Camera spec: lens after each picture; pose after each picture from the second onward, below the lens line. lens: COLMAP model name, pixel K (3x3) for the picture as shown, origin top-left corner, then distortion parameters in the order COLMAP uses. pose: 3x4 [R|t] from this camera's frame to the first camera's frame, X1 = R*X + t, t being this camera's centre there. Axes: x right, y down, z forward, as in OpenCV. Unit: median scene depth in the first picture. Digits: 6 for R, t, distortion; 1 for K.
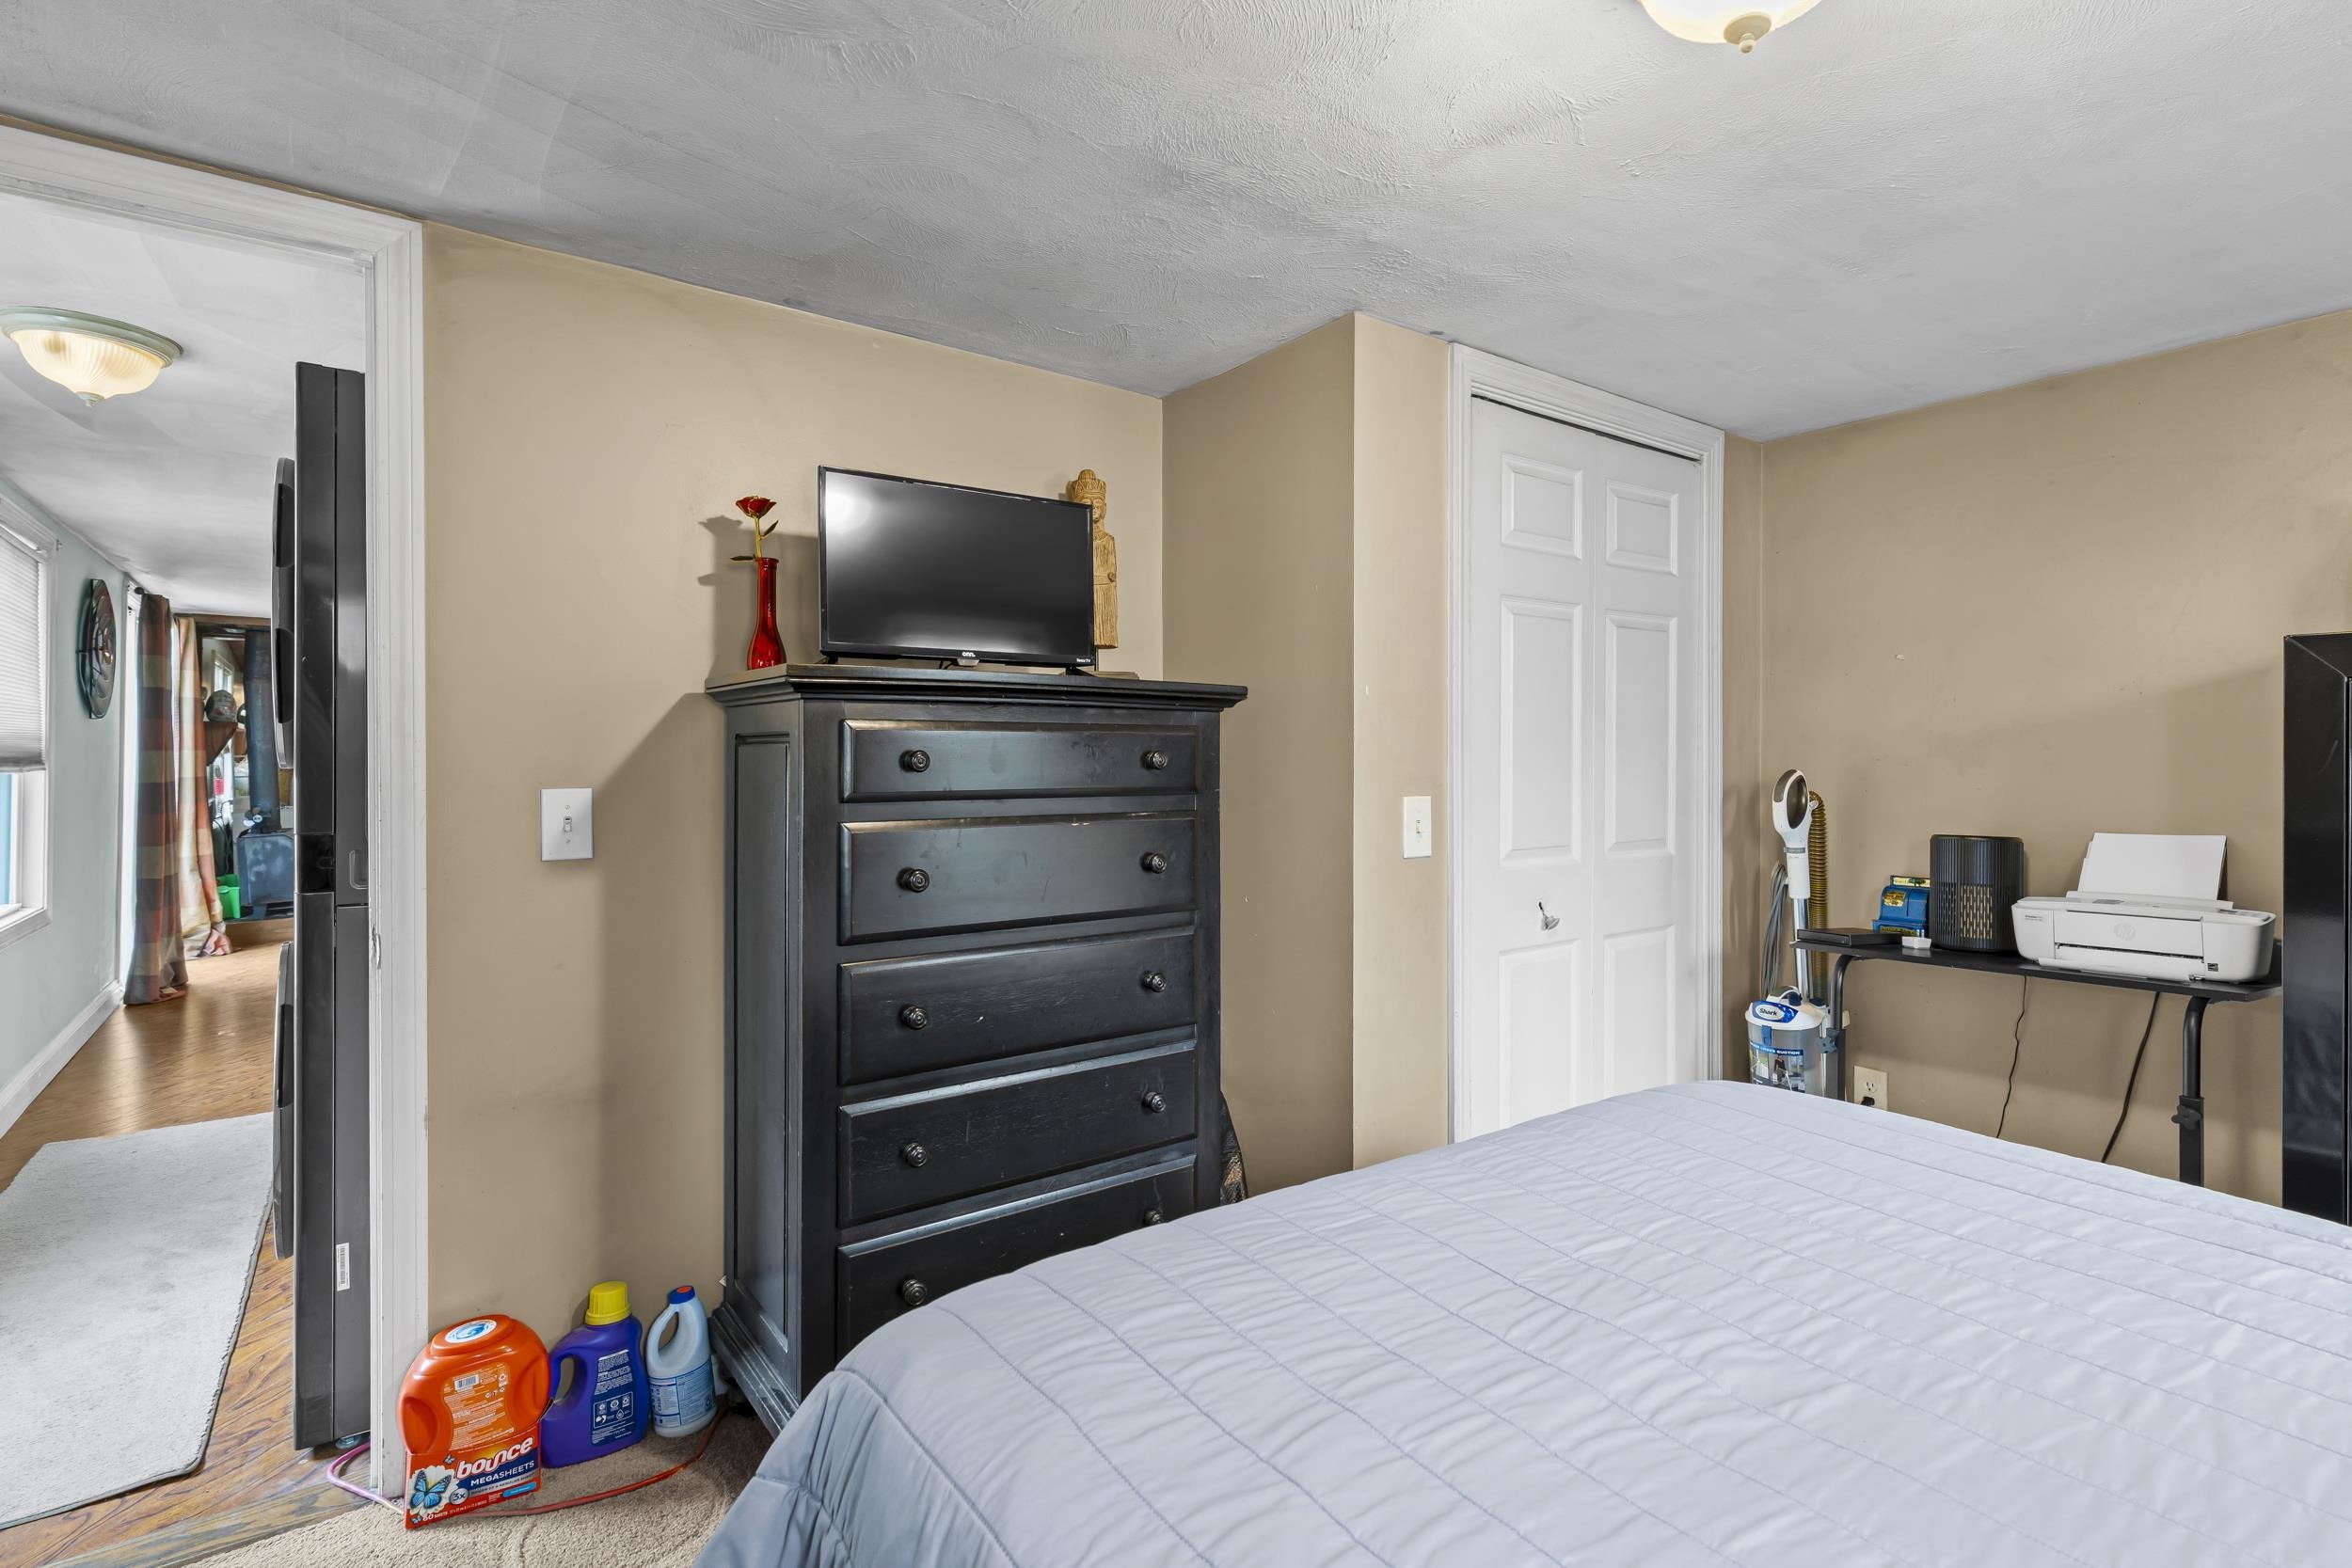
lens RADIAL K [[1164.2, 0, 1178.9], [0, 1164.2, 759.0], [0, 0, 1]] dist [-0.000341, 0.000037]
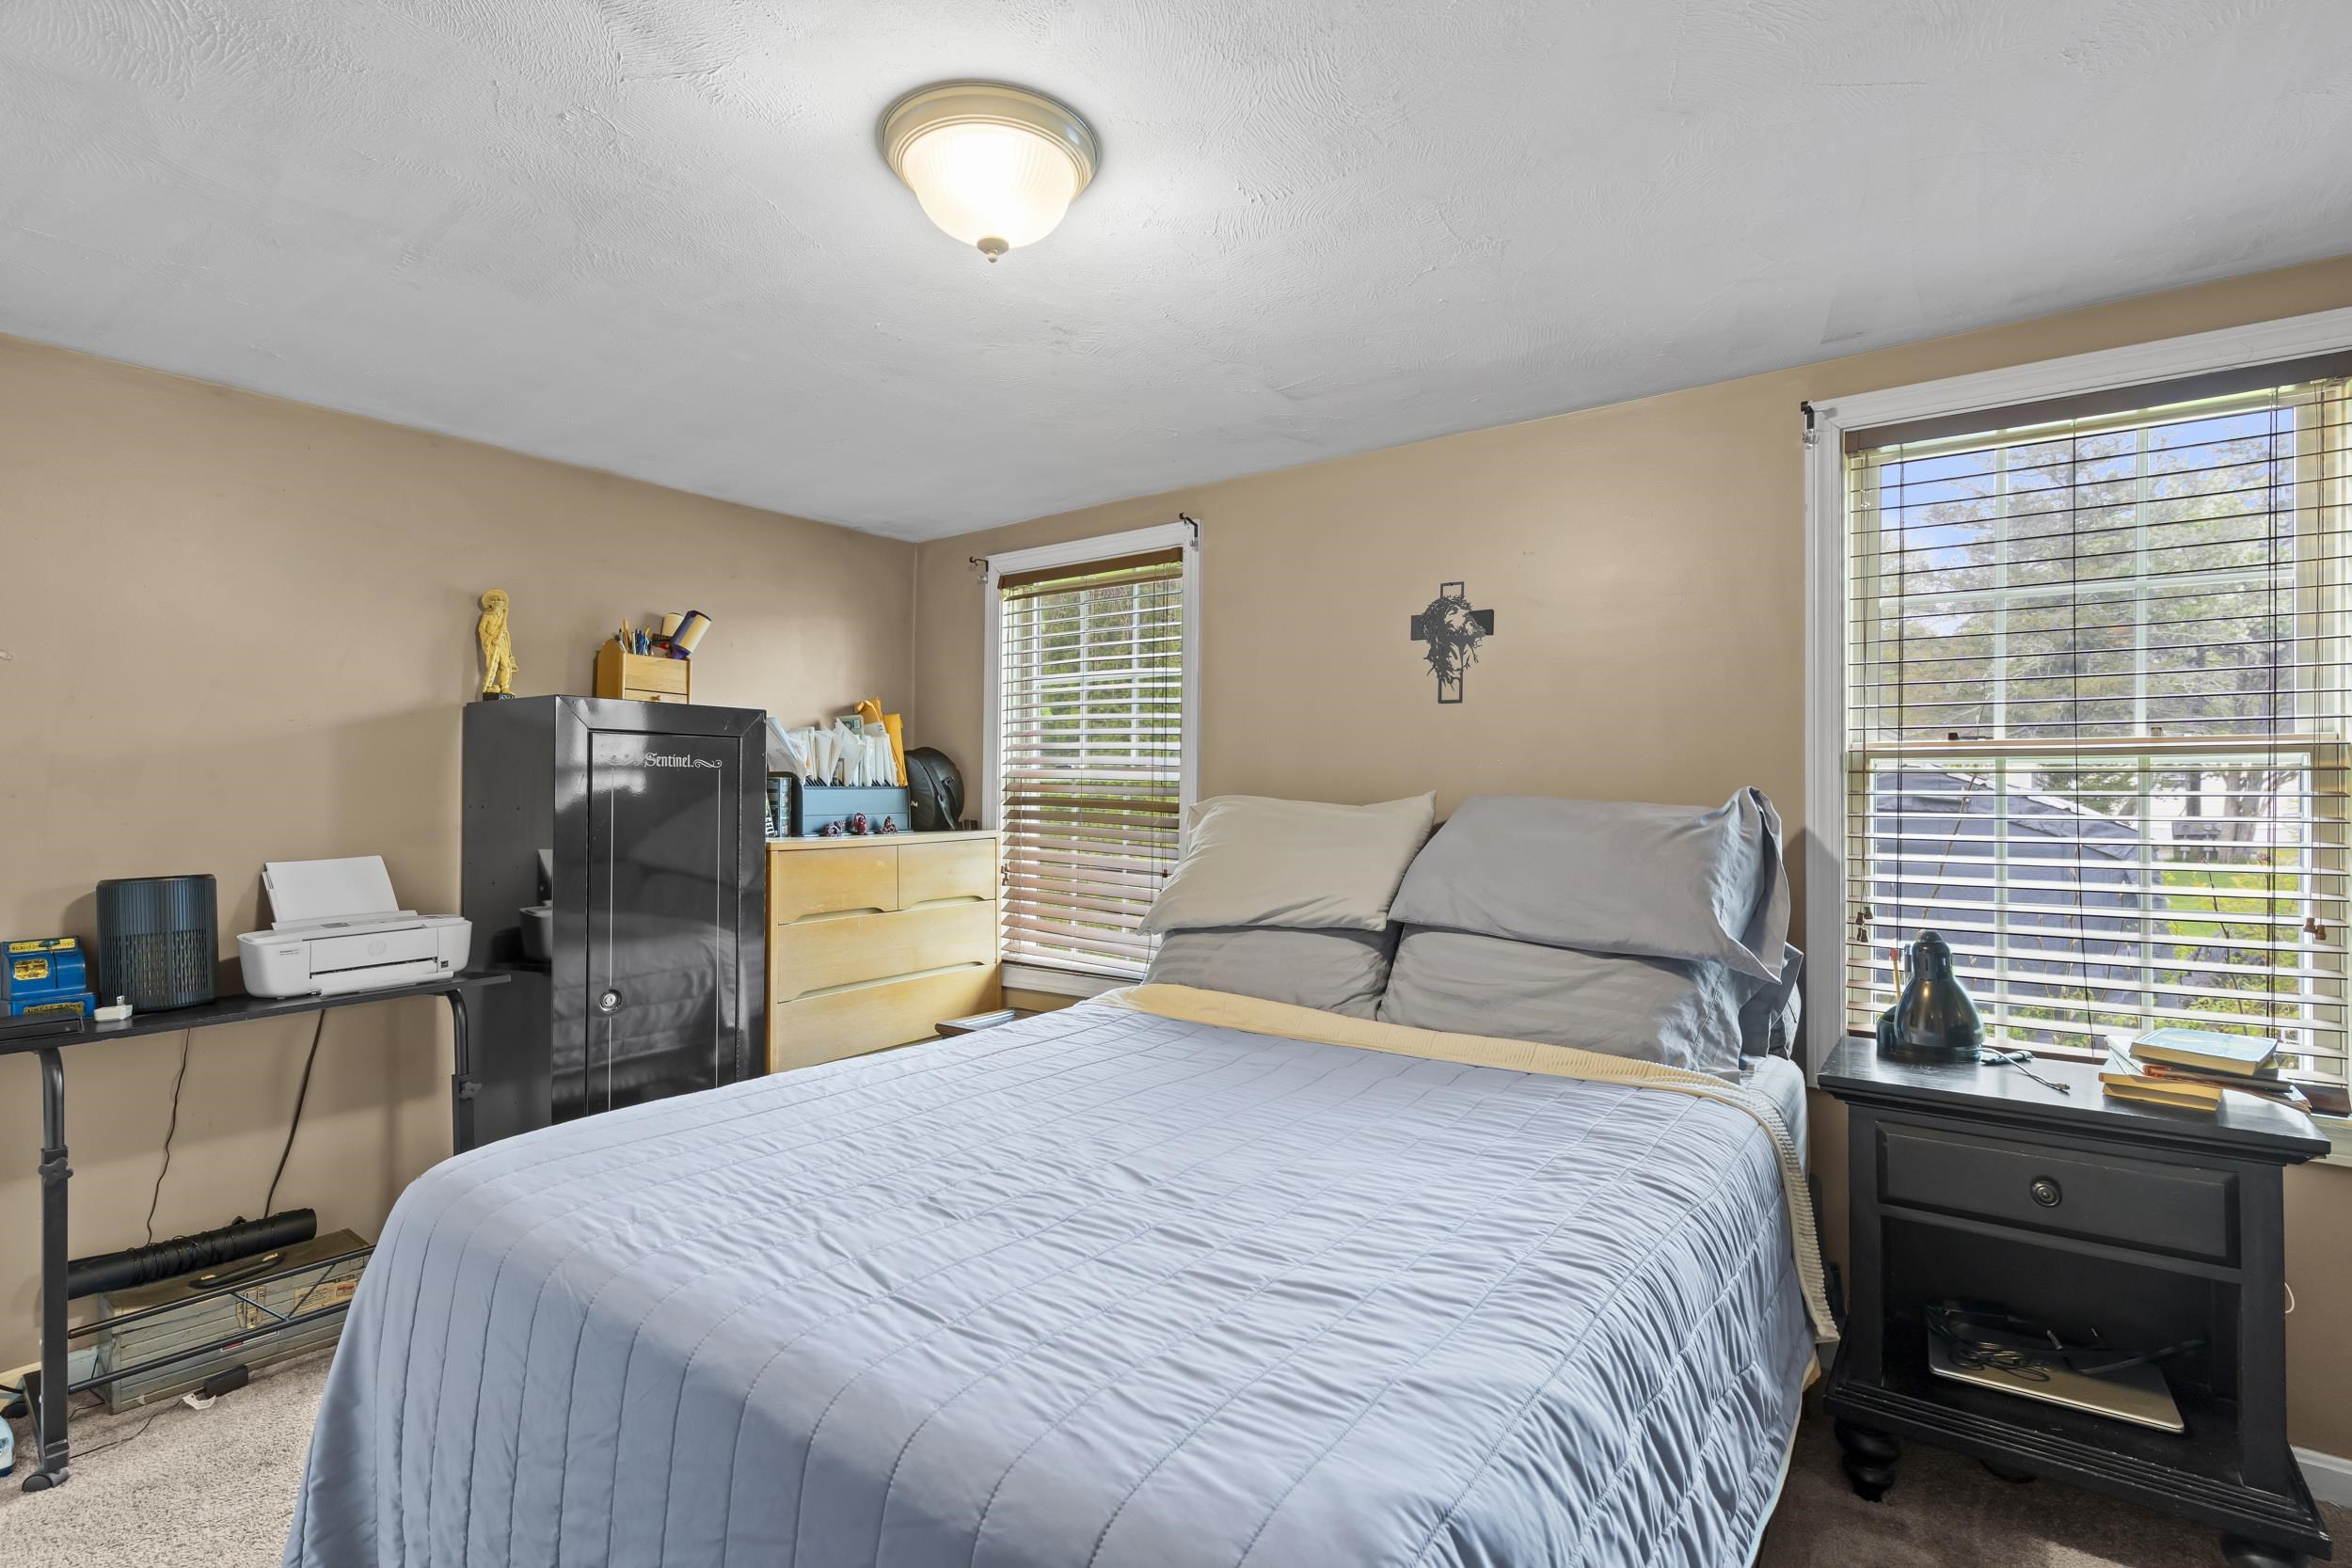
lens RADIAL K [[1146.4, 0, 1184.2], [0, 1146.4, 783.0], [0, 0, 1]] dist [0.000562, 0.000160]
pose [[-0.328654, 0.003098, 0.944445, -0.412529], [0.003880, 0.999991, -0.001930, -0.000503], [-0.944443, 0.003030, -0.328663, 0.598734]]
